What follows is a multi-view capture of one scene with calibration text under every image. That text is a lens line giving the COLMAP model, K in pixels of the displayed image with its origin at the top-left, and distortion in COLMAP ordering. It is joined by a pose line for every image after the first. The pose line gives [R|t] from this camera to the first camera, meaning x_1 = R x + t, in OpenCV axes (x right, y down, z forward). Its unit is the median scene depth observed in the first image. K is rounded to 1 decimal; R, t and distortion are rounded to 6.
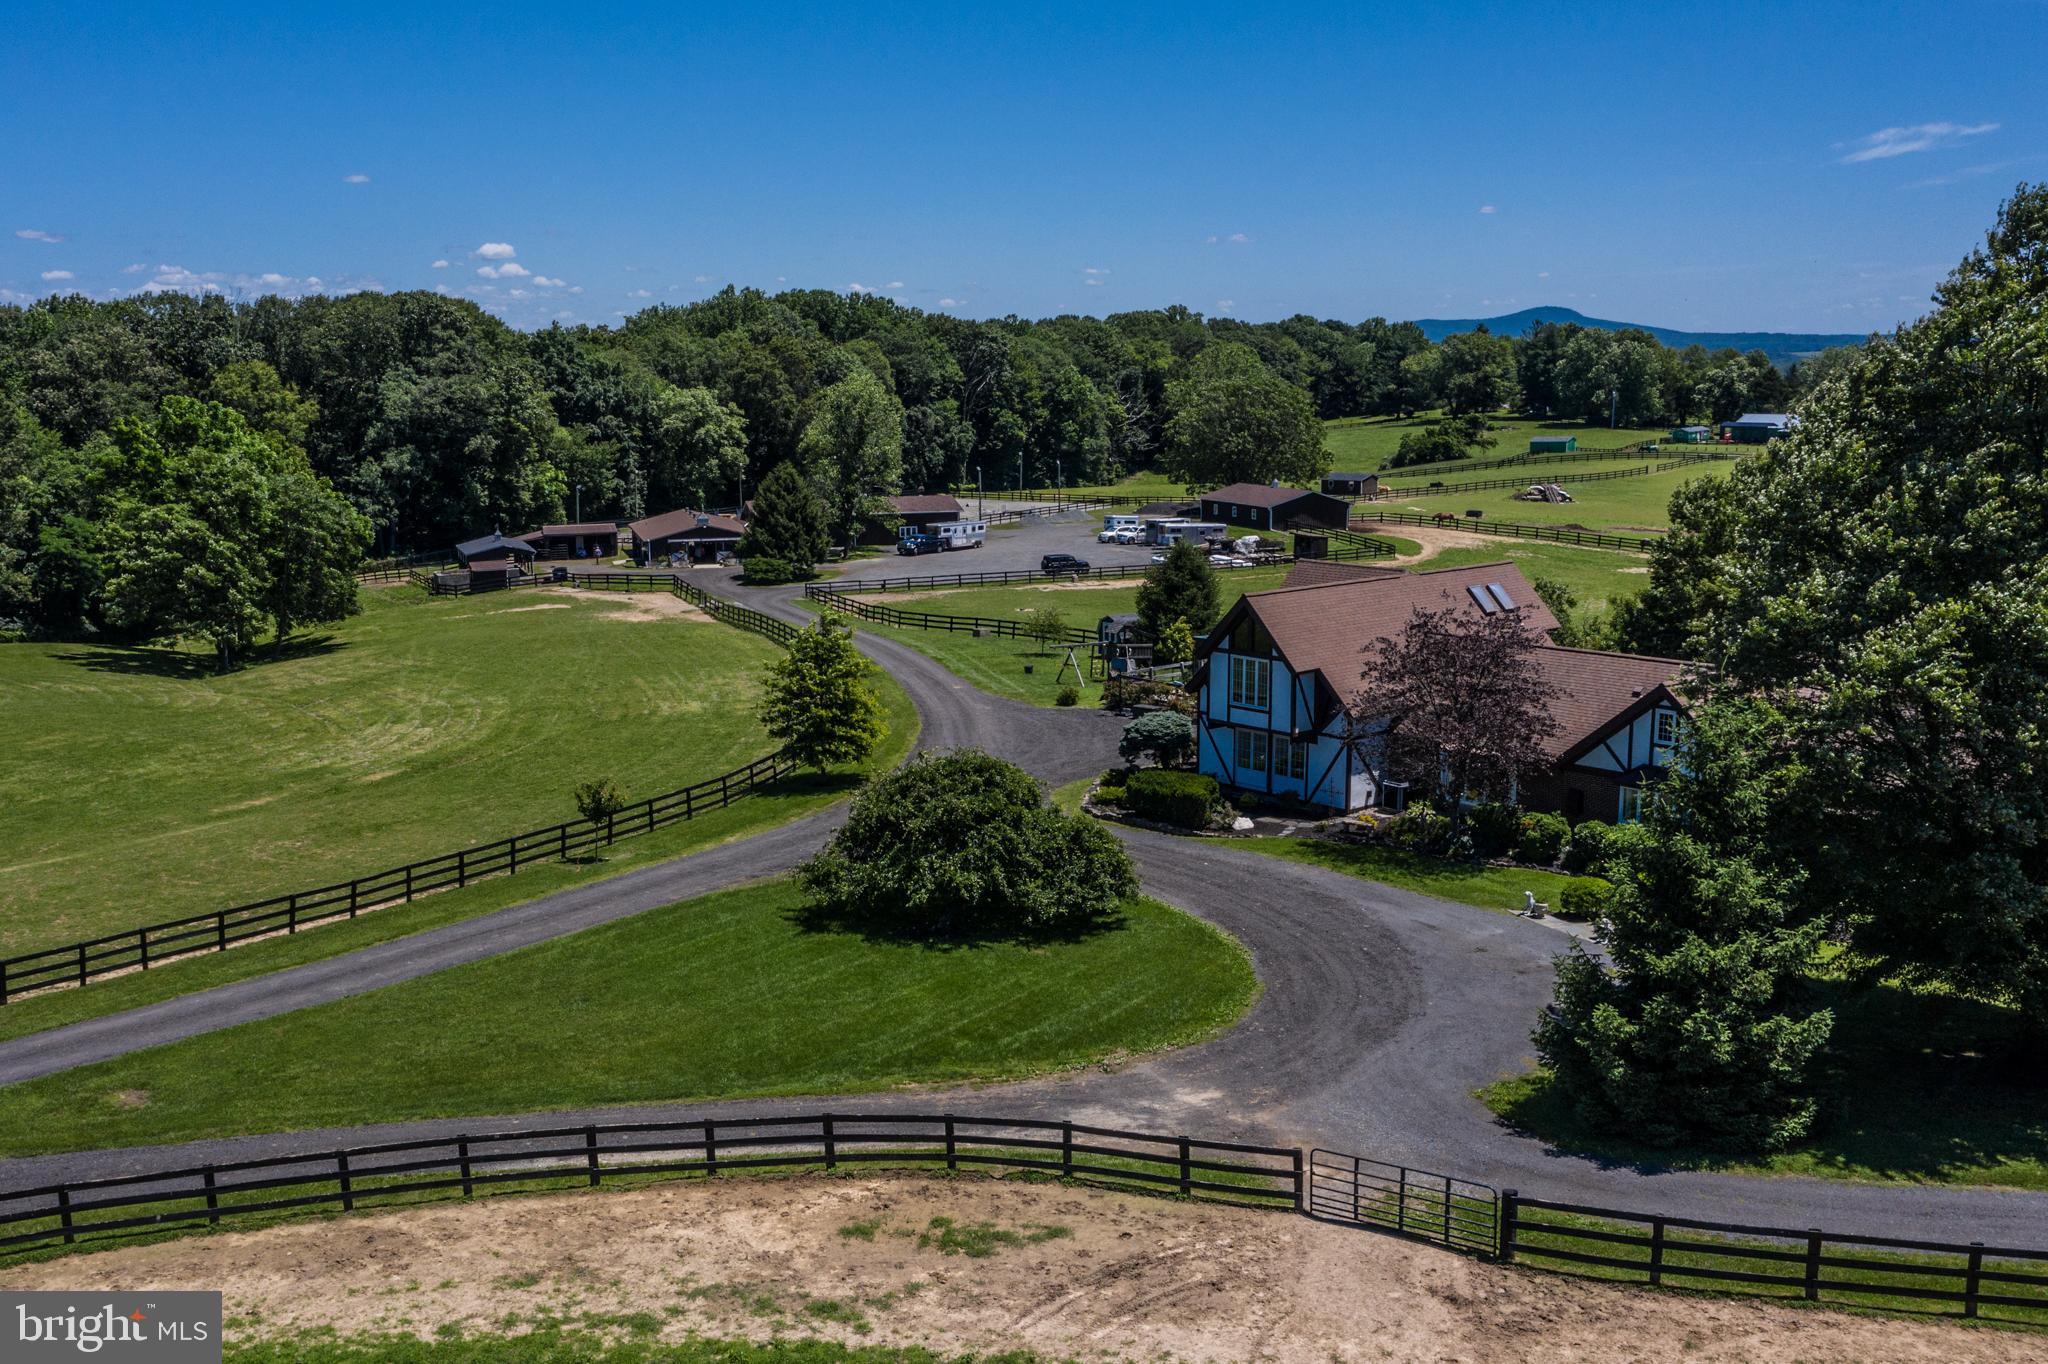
lens RADIAL K [[1669.6, 0, 1025.0], [0, 1669.6, 682.8], [0, 0, 1]] dist [-0.004652, -0.001030]
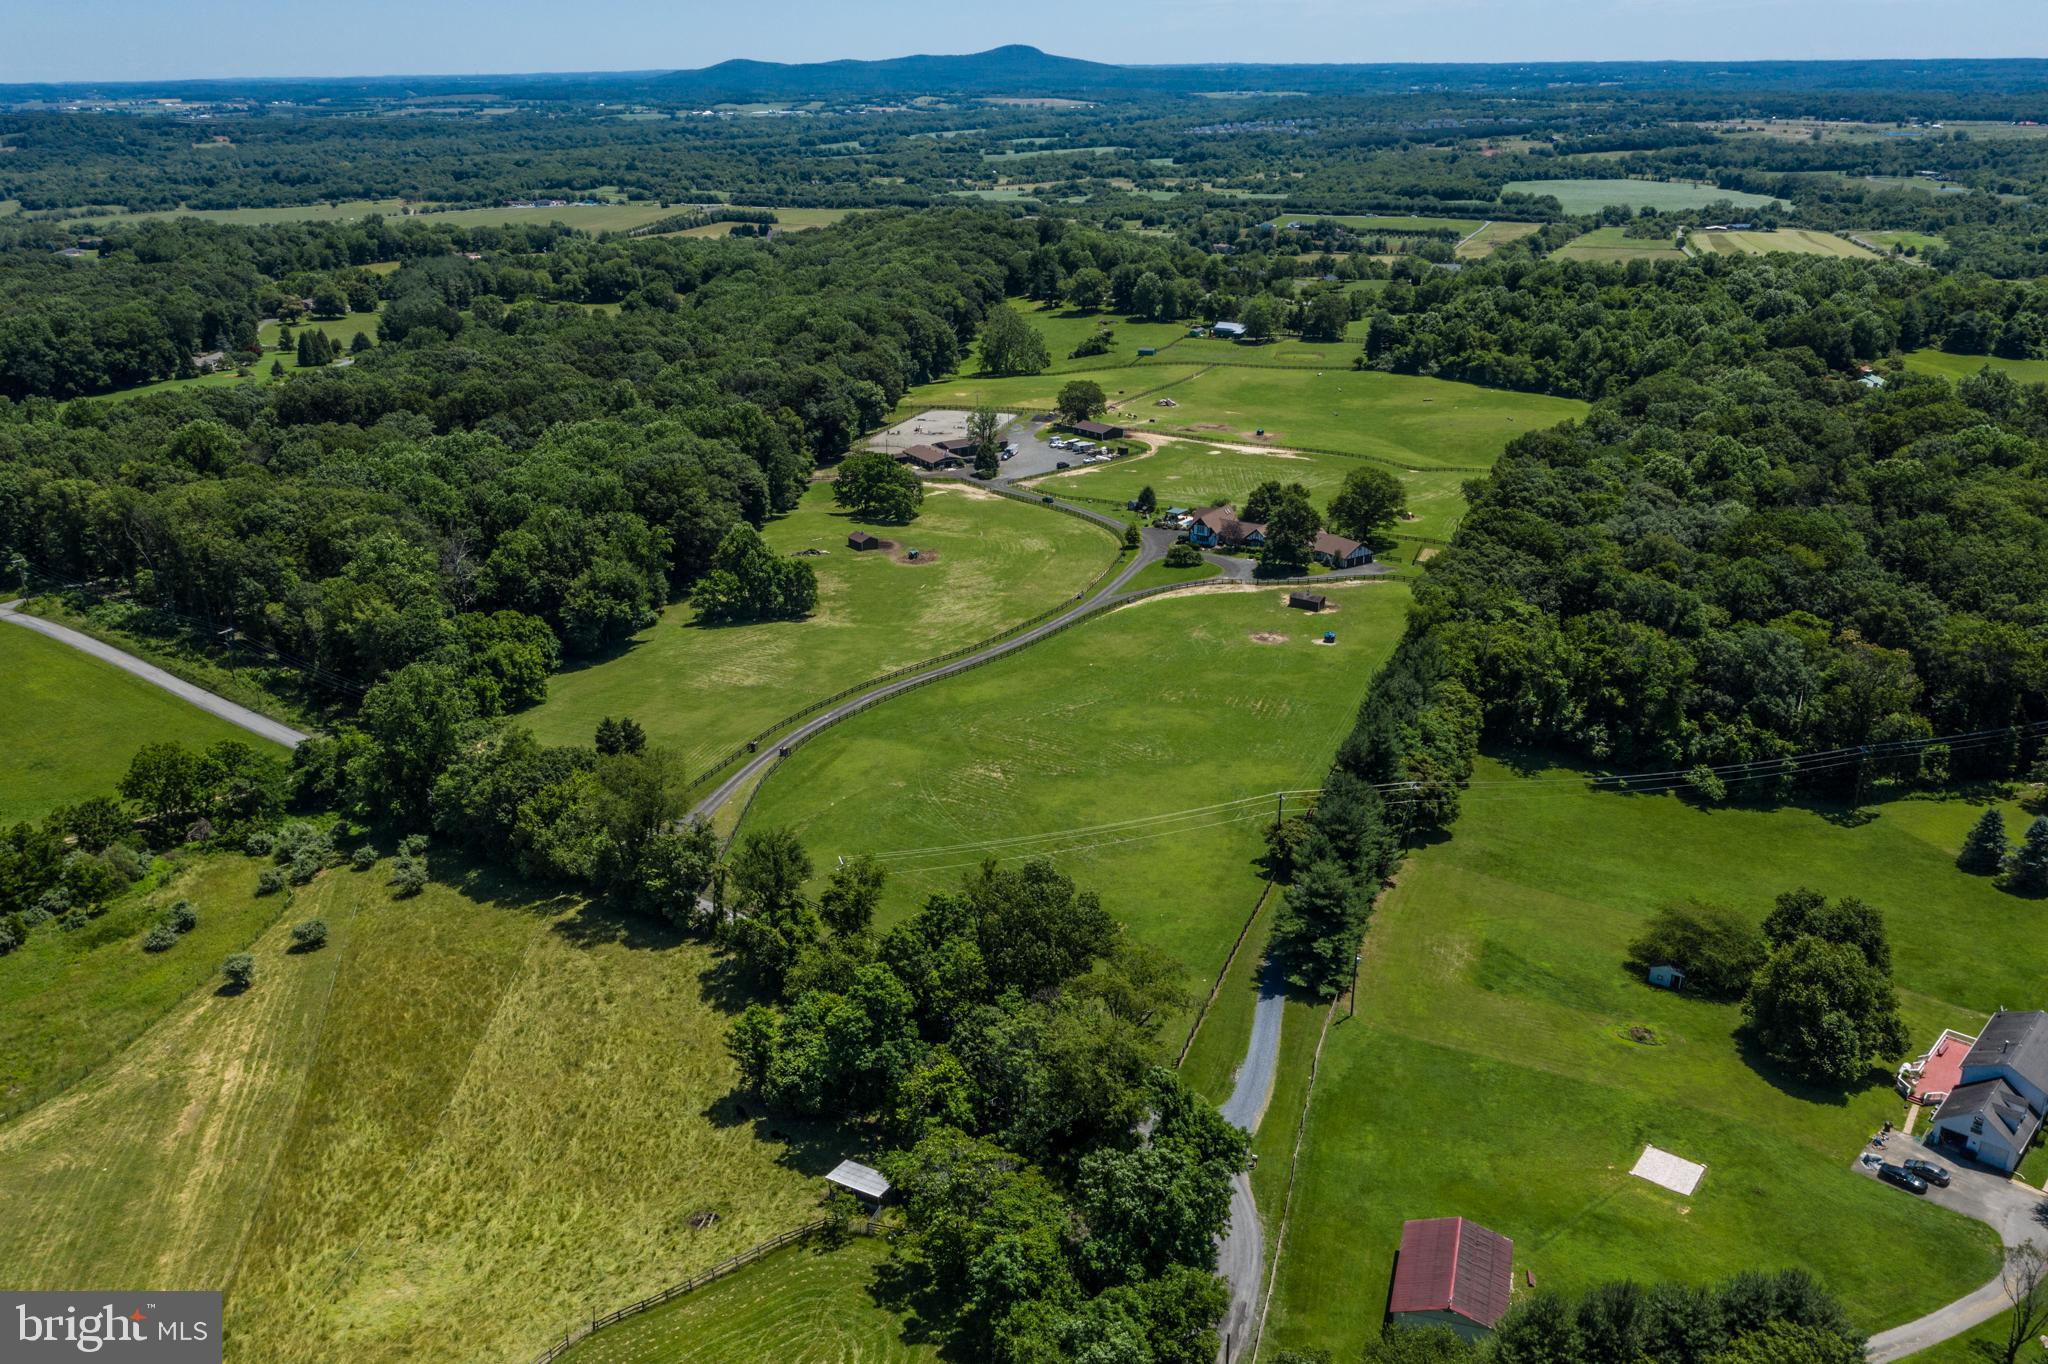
lens RADIAL K [[1669.6, 0, 1023.9], [0, 1669.6, 681.5], [0, 0, 1]] dist [-0.004652, -0.001030]
pose [[0.944309, -0.102176, 0.312795, -2.507981], [0.035347, 0.976567, 0.212290, -0.790056], [-0.327157, -0.189411, 0.925793, -4.782540]]
